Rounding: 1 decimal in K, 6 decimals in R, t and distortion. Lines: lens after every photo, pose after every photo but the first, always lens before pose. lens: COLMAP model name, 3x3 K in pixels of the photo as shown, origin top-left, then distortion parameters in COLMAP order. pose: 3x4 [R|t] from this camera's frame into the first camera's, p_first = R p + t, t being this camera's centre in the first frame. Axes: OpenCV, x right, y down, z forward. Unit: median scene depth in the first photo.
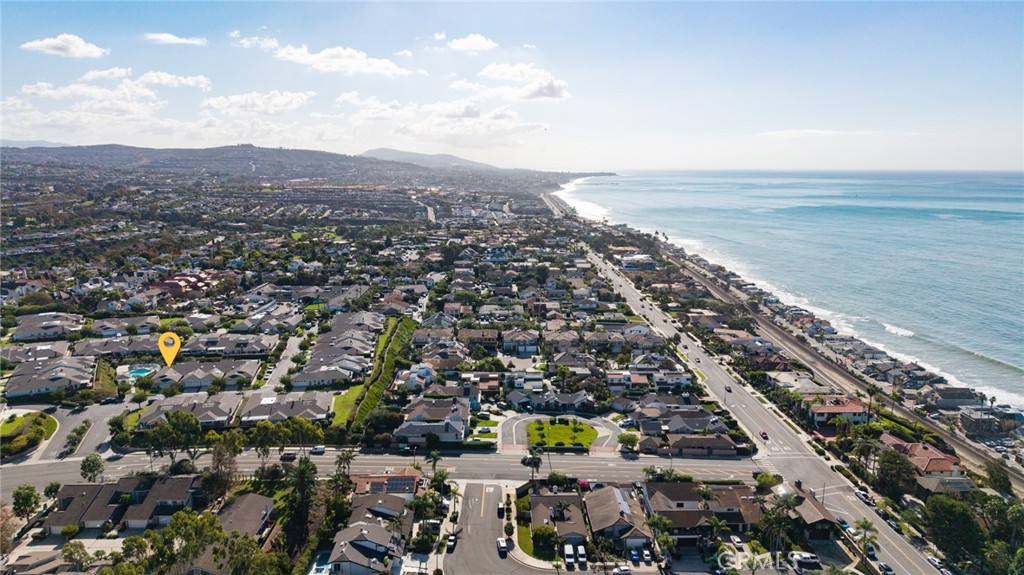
lens RADIAL K [[689.8, 0, 512.0], [0, 689.8, 287.5], [0, 0, 1]] dist [0.051284, -0.075788]
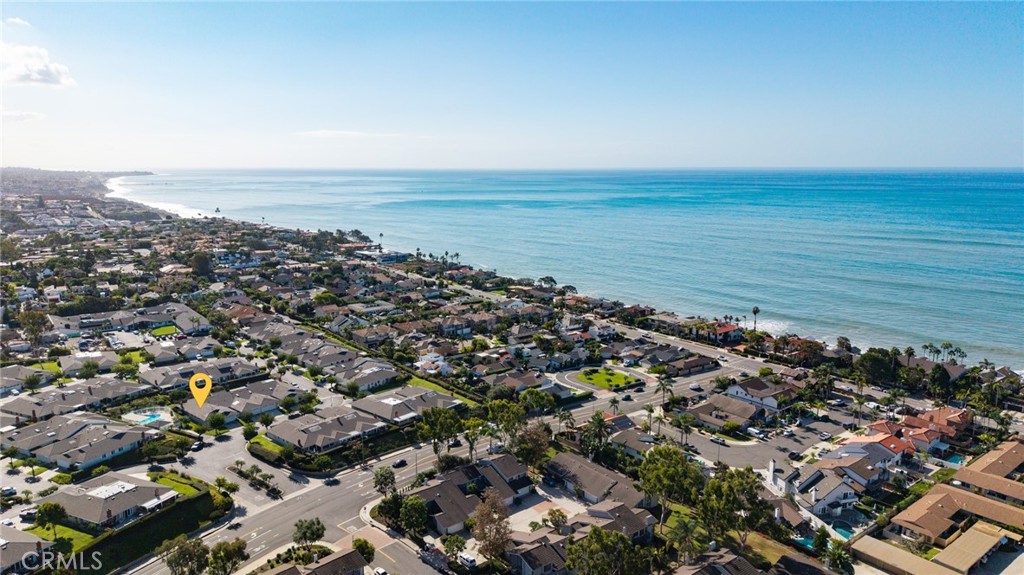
lens RADIAL K [[673.3, 0, 512.0], [0, 673.3, 287.5], [0, 0, 1]] dist [0.004218, 0.000769]
pose [[0.793225, -0.107108, 0.599434, -0.650824], [0.103224, 0.993814, 0.040982, -0.021109], [-0.600115, 0.029368, 0.799374, 0.085134]]
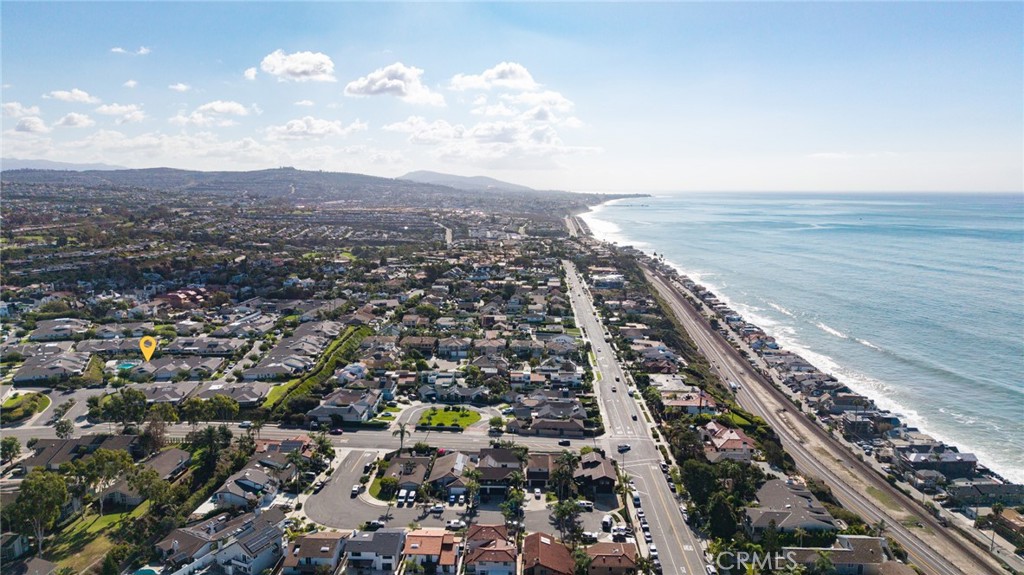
lens RADIAL K [[689.8, 0, 512.0], [0, 689.8, 287.5], [0, 0, 1]] dist [0.051284, -0.075788]
pose [[0.998363, 0.008099, -0.056618, 0.203041], [-0.009798, 0.999508, -0.029786, 0.013349], [0.056349, 0.030292, 0.997951, -0.178075]]
